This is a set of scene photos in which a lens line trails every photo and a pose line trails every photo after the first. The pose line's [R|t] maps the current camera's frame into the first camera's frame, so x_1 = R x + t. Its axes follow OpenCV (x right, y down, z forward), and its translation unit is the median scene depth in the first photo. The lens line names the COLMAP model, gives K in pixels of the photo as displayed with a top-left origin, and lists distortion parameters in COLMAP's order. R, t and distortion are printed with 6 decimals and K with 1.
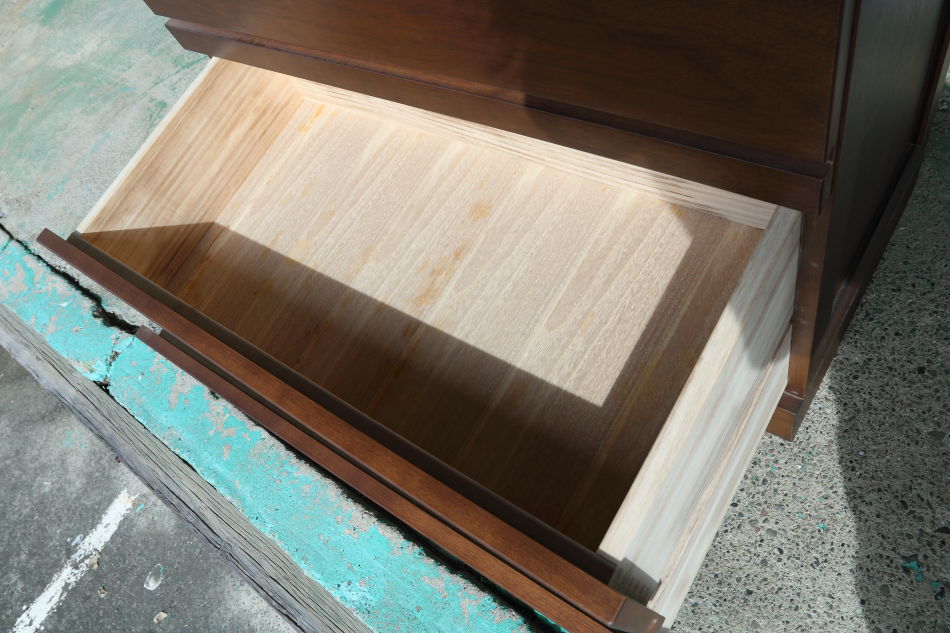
lens RADIAL K [[681.9, 0, 480.9], [0, 681.9, 317.1], [0, 0, 1]] dist [-0.068080, 0.034641]
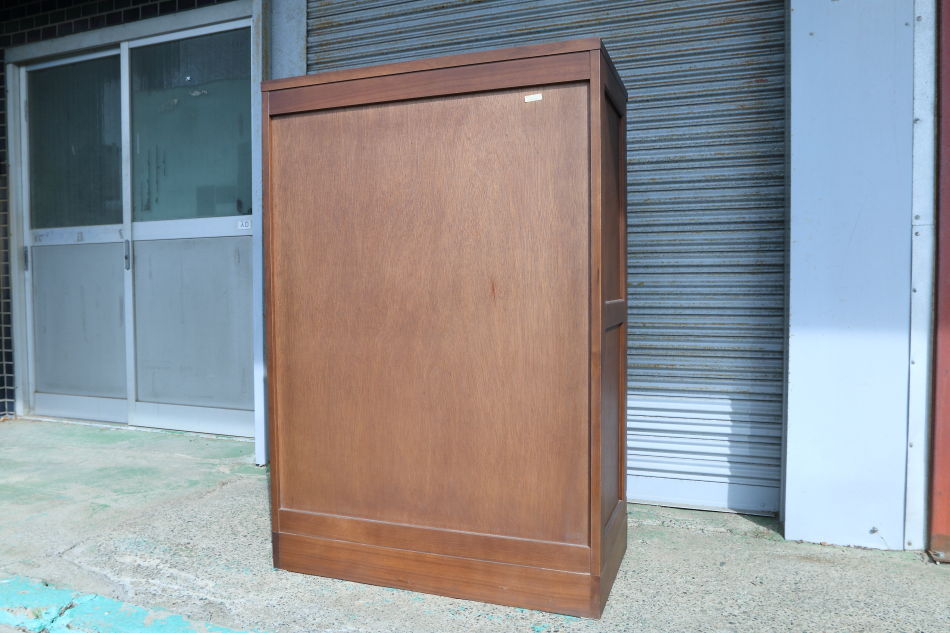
lens RADIAL K [[681.9, 0, 475.0], [0, 681.9, 321.6], [0, 0, 1]] dist [-0.068080, 0.034641]
pose [[0.917440, 0.303805, 0.256918, -0.462751], [0.061394, 0.529898, -0.845836, 0.990546], [-0.393109, 0.791777, 0.467498, -0.181050]]
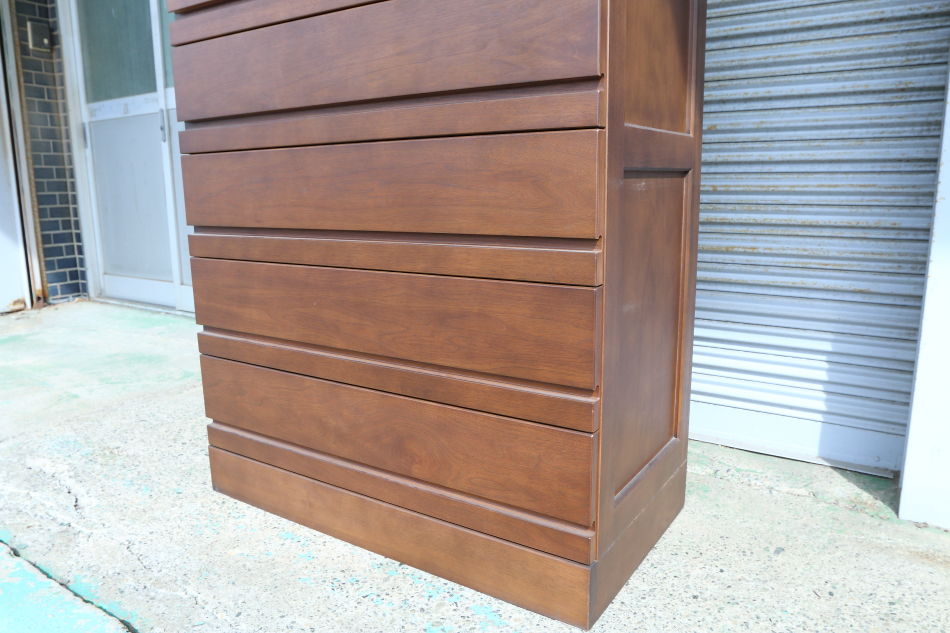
lens RADIAL K [[681.9, 0, 476.2], [0, 681.9, 319.7], [0, 0, 1]] dist [-0.068080, 0.034641]
pose [[0.950376, 0.299822, 0.083024, 0.044776], [-0.139322, 0.648784, -0.748110, 0.572591], [-0.278164, 0.699419, 0.658360, -0.003949]]
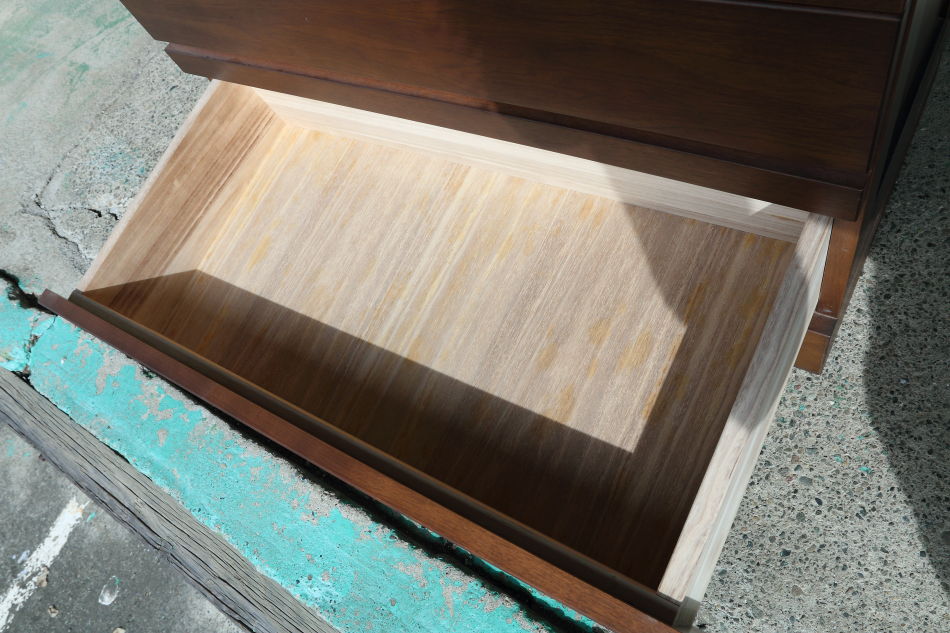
lens RADIAL K [[681.9, 0, 479.5], [0, 681.9, 317.0], [0, 0, 1]] dist [-0.068080, 0.034641]
pose [[0.997570, -0.056961, 0.040128, 0.000836], [0.056572, 0.998340, 0.010773, 0.065232], [-0.040675, -0.008476, 0.999136, 0.138162]]
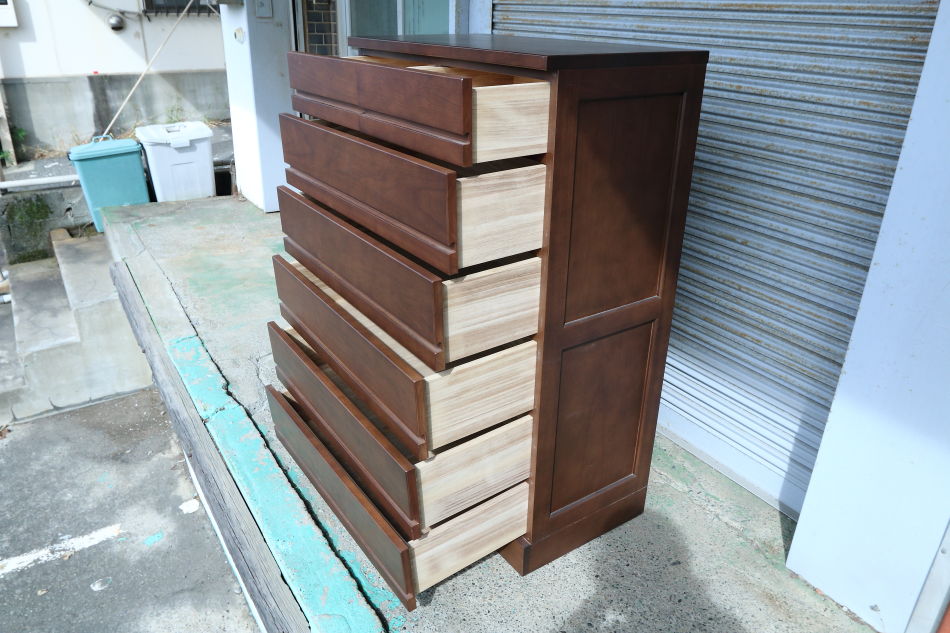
lens RADIAL K [[681.9, 0, 479.6], [0, 681.9, 319.4], [0, 0, 1]] dist [-0.068080, 0.034641]
pose [[0.877950, 0.449682, -0.164286, 0.282177], [-0.470091, 0.744744, -0.473678, 0.512028], [-0.090654, 0.493095, 0.865239, -0.878460]]
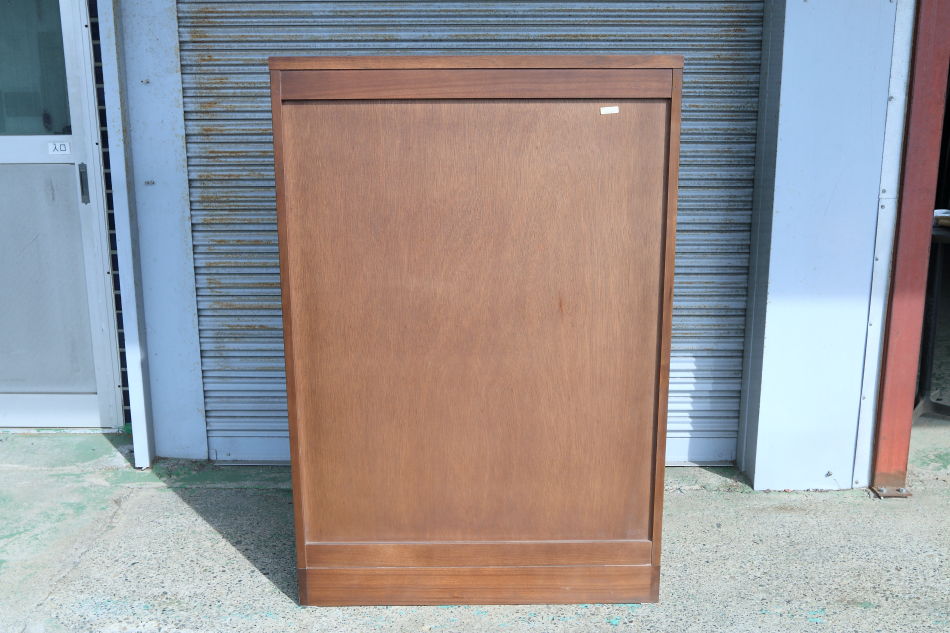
lens RADIAL K [[904.1, 0, 473.3], [0, 904.1, 320.7], [0, 0, 1]] dist [-0.033381, 0.000000]
pose [[0.777006, 0.184403, 0.601878, -1.332733], [0.357506, 0.657703, -0.663036, 0.931795], [-0.518123, 0.730358, 0.445114, -0.290335]]
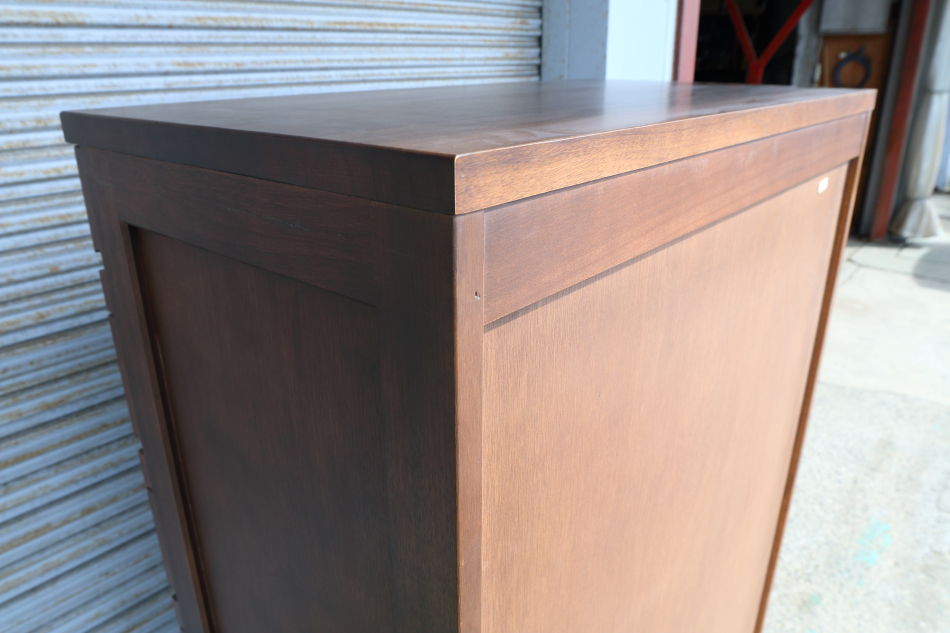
lens RADIAL K [[681.9, 0, 474.5], [0, 681.9, 321.7], [0, 0, 1]] dist [-0.068080, 0.034641]
pose [[0.090551, -0.045244, 0.994864, -0.967233], [0.842283, 0.536496, -0.052265, -0.638445], [-0.531376, 0.842689, 0.086689, 0.346837]]
